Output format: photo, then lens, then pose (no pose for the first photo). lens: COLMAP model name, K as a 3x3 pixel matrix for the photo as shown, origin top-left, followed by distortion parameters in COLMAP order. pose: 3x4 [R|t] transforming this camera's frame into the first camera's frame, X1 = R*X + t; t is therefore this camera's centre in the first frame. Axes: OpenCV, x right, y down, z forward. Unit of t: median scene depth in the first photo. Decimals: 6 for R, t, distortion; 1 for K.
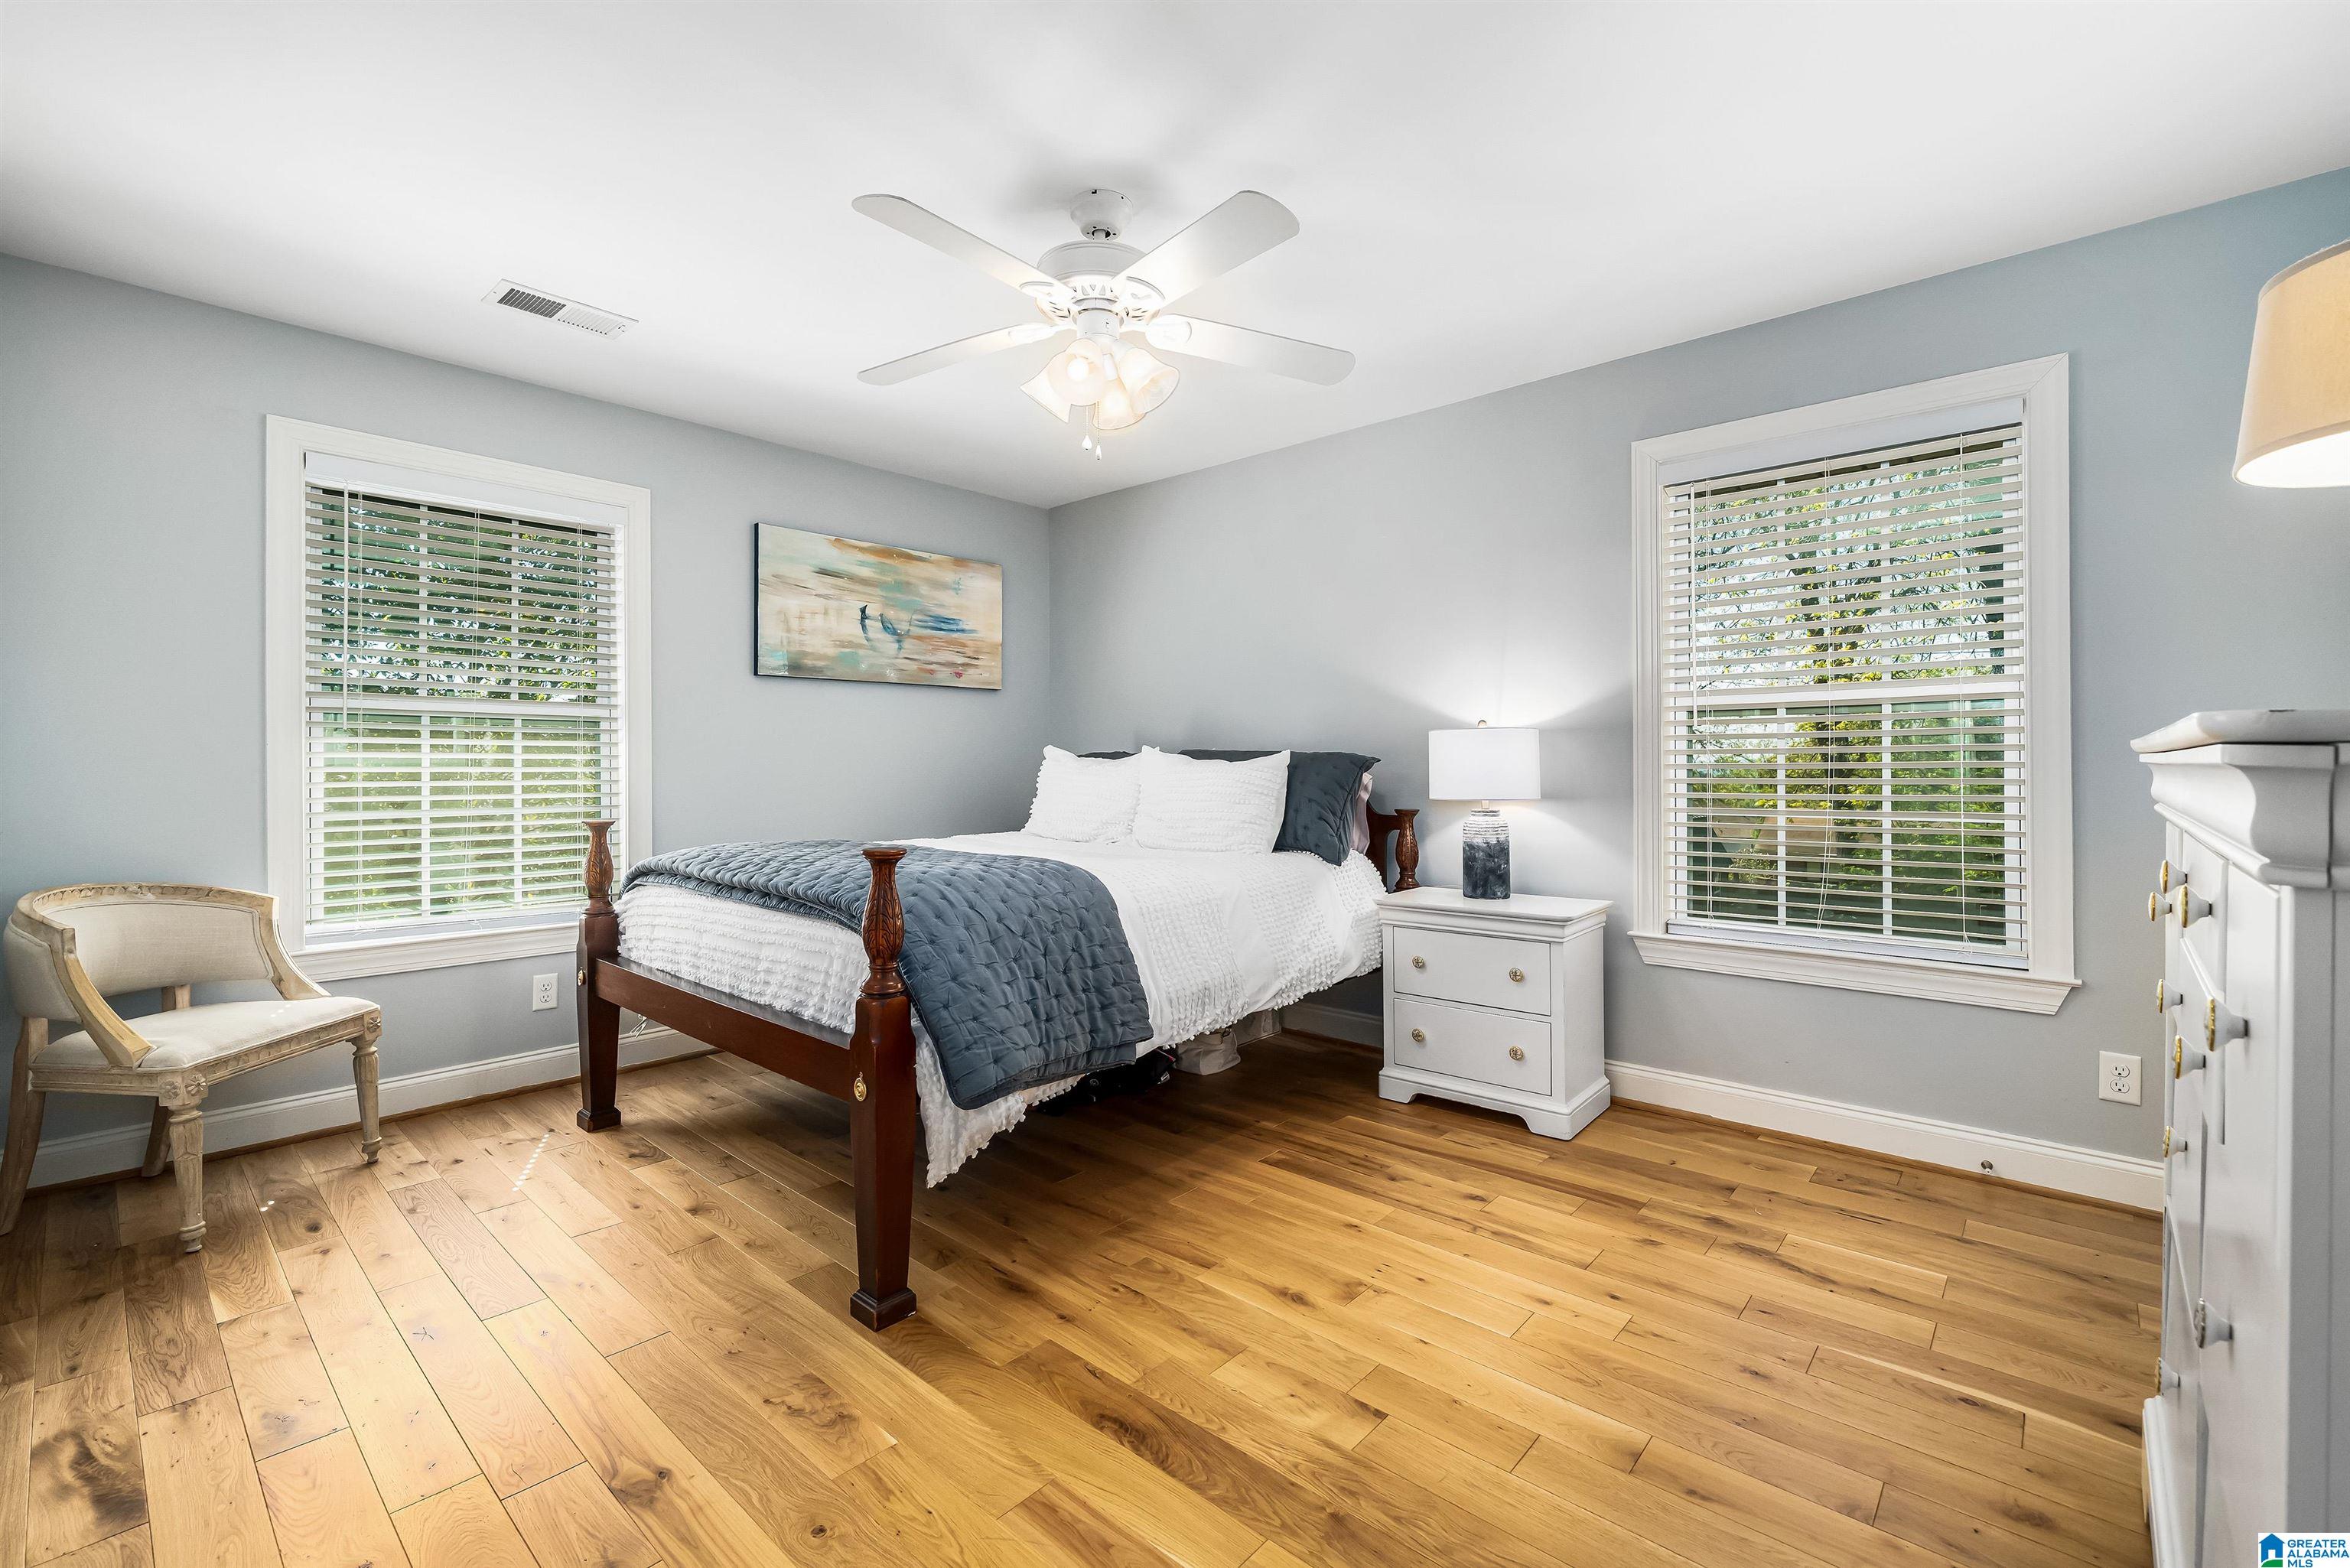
lens RADIAL K [[1007.6, 0, 1174.0], [0, 1007.6, 754.8], [0, 0, 1]] dist [0.000009, -0.000231]
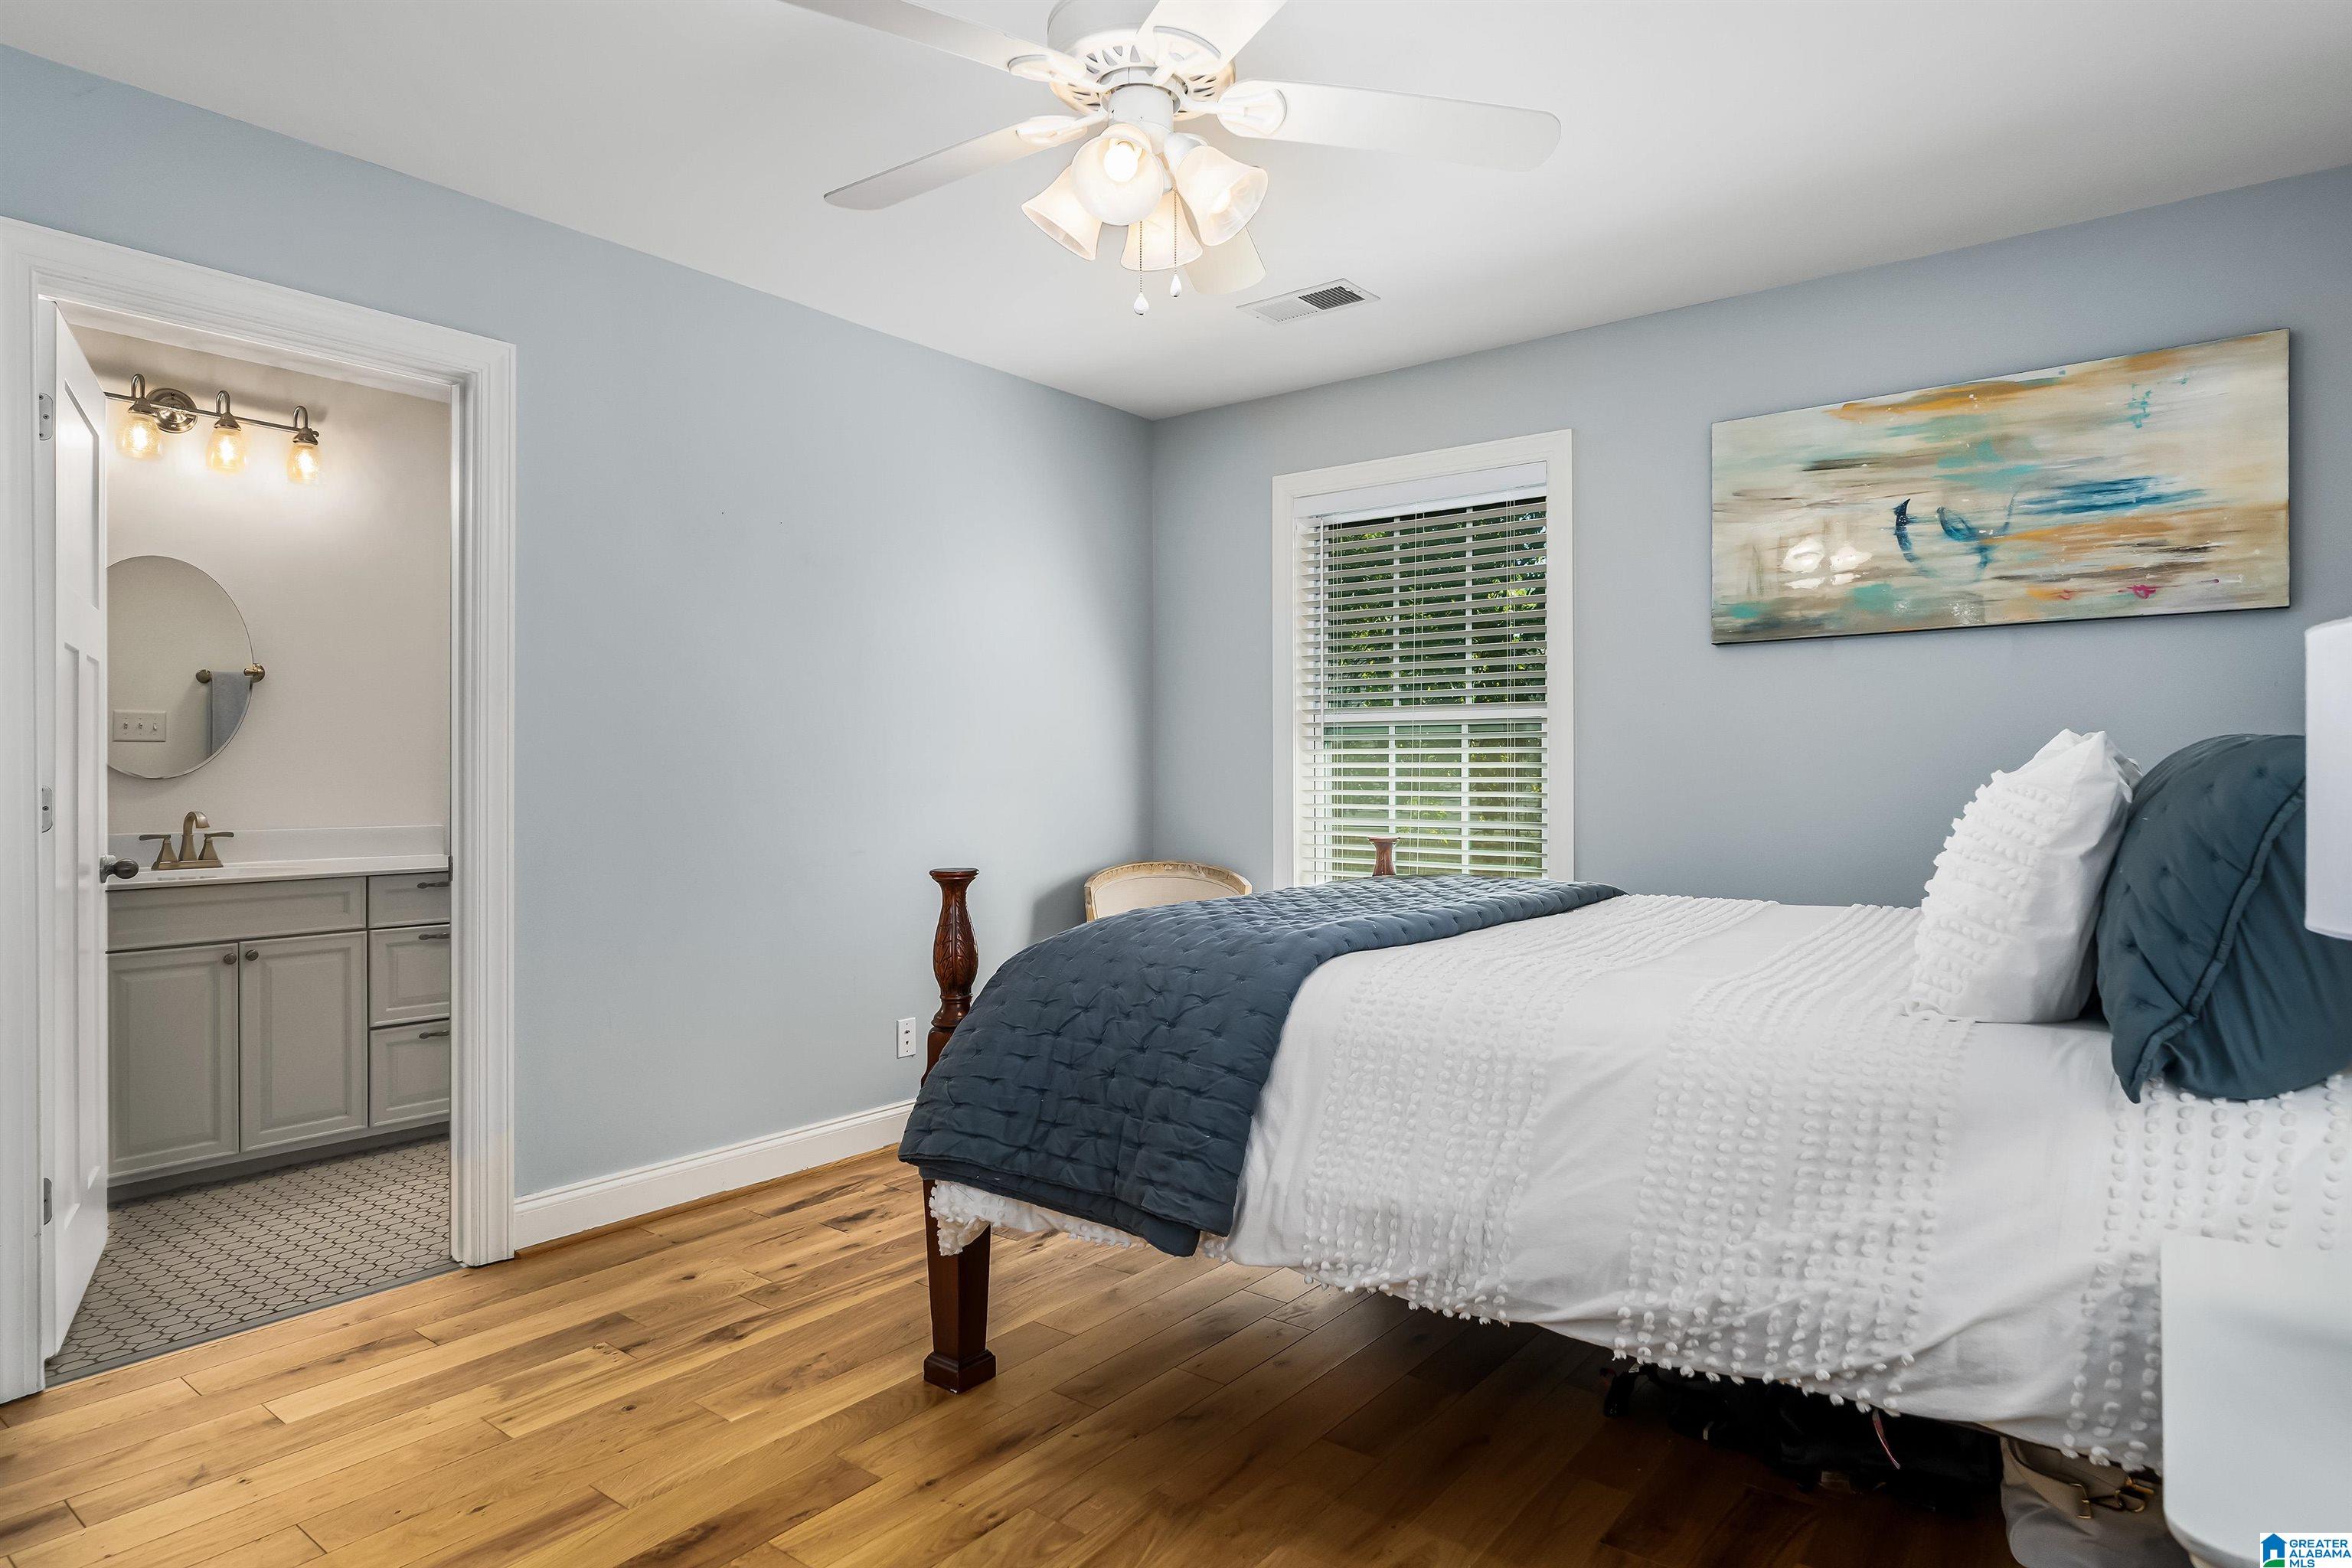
lens RADIAL K [[1320.8, 0, 1176.0], [0, 1320.8, 784.0], [0, 0, 1]] dist [-0.000916, -0.000449]
pose [[0.066214, 0.008036, -0.997773, 0.454324], [0.010700, 0.999904, 0.008763, 0.004561], [0.997748, -0.011256, 0.066122, 0.557273]]
